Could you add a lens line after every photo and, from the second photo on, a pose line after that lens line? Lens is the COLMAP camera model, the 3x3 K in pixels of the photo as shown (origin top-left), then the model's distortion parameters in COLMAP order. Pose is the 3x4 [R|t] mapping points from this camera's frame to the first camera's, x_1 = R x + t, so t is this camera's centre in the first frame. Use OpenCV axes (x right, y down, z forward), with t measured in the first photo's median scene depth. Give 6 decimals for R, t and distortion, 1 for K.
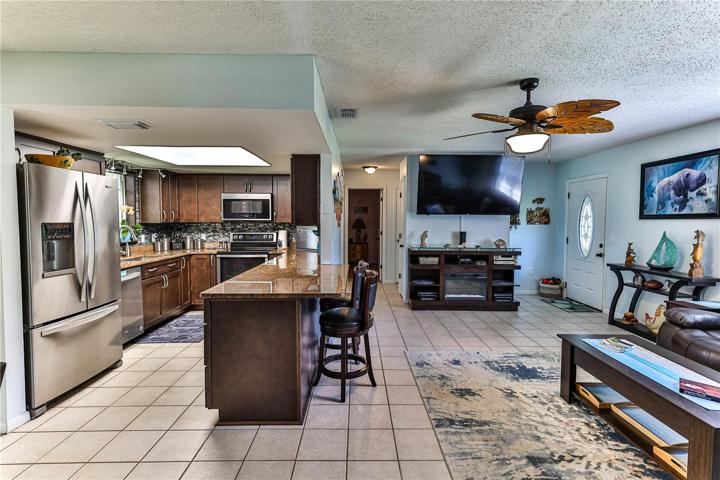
lens RADIAL K [[341.2, 0, 361.2], [0, 341.2, 237.4], [0, 0, 1]] dist [-0.001587, 0.000916]
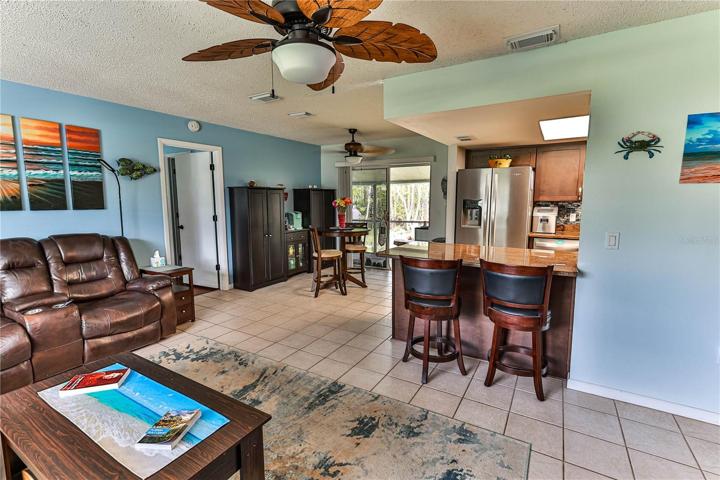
lens RADIAL K [[341.2, 0, 360.1], [0, 341.2, 238.2], [0, 0, 1]] dist [-0.001587, 0.000916]
pose [[-0.523589, 0.101020, -0.845961, 0.730390], [-0.045727, 0.988182, 0.146306, -0.056295], [0.850743, 0.115287, -0.512782, 1.074955]]
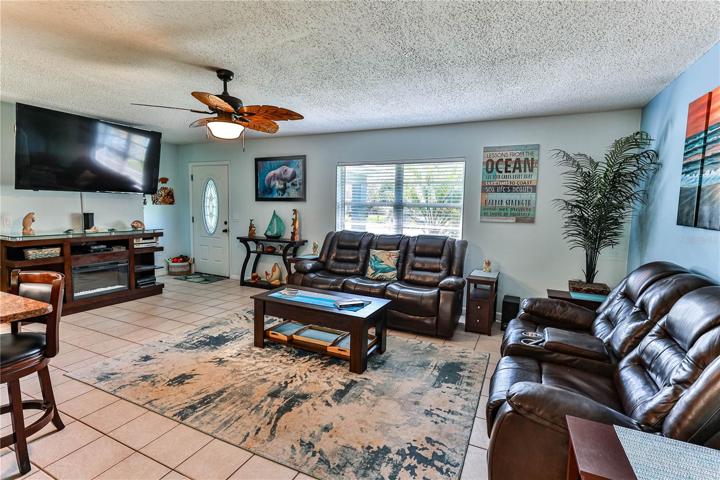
lens RADIAL K [[341.2, 0, 359.8], [0, 341.2, 237.8], [0, 0, 1]] dist [-0.001587, 0.000916]
pose [[0.436623, -0.082175, 0.895884, -0.249609], [0.028679, 0.996585, 0.077435, -0.003878], [-0.899187, -0.008117, 0.437489, 0.101634]]
